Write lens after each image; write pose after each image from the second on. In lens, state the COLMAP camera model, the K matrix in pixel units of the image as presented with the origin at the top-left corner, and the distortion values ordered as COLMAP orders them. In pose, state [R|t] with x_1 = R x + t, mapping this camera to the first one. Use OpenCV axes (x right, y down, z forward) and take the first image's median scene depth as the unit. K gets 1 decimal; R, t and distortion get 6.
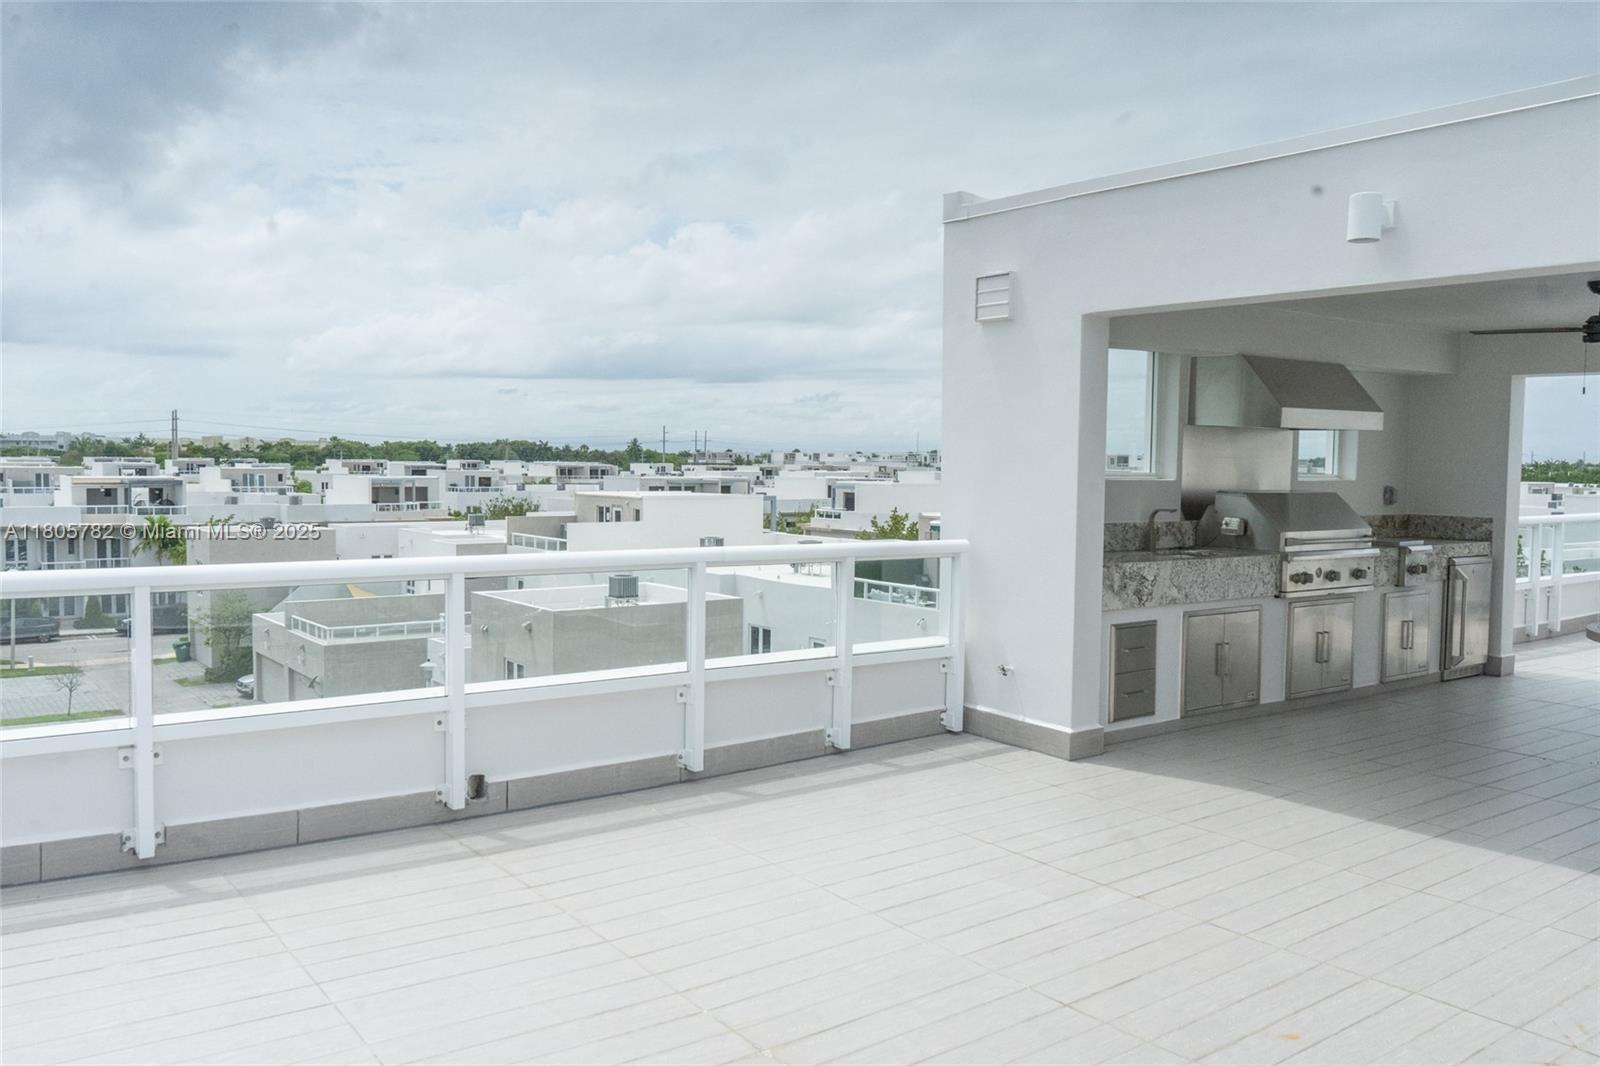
lens RADIAL K [[1280.6, 0, 800.0], [0, 1280.6, 533.0], [0, 0, 1]] dist [-0.005608, -0.005020]
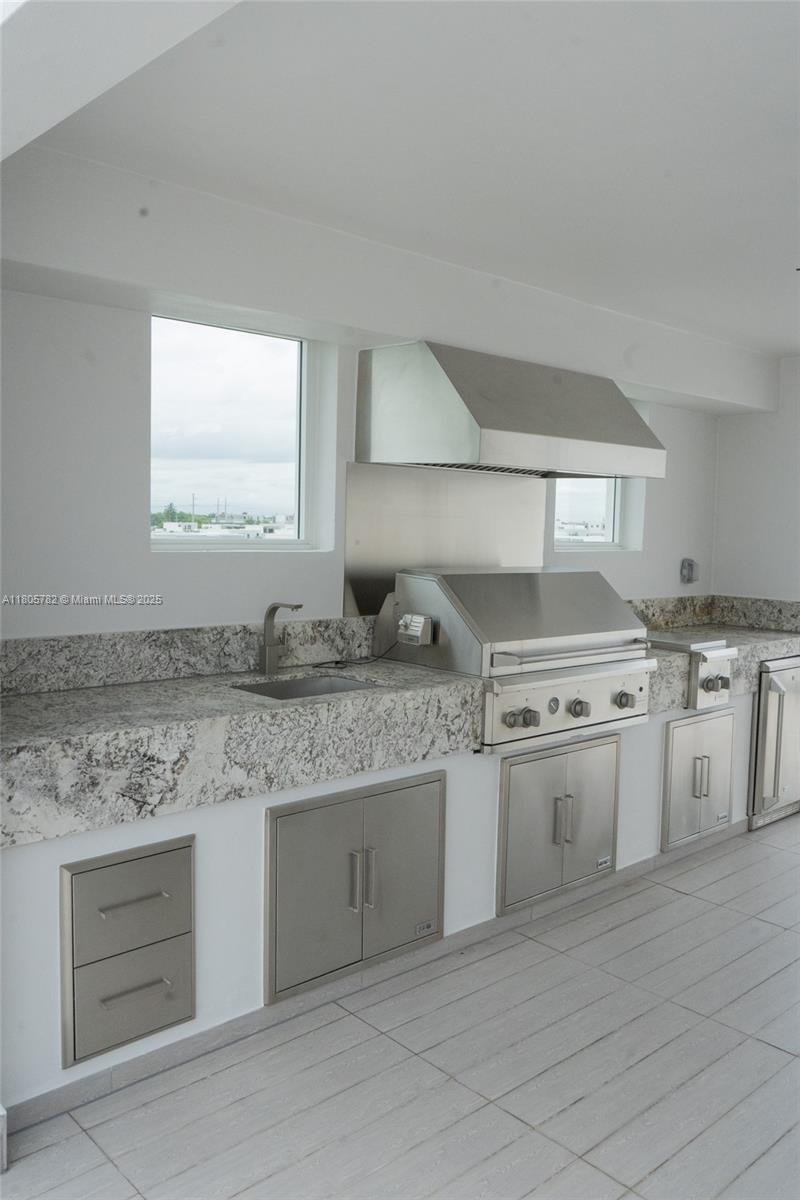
lens RADIAL K [[960.5, 0, 400.0], [0, 960.5, 600.0], [0, 0, 1]] dist [-0.005608, -0.005020]
pose [[0.995060, 0.002582, 0.099246, 0.274125], [-0.004995, 0.999698, 0.024071, -0.029042], [-0.099154, -0.024448, 0.994772, 0.526818]]
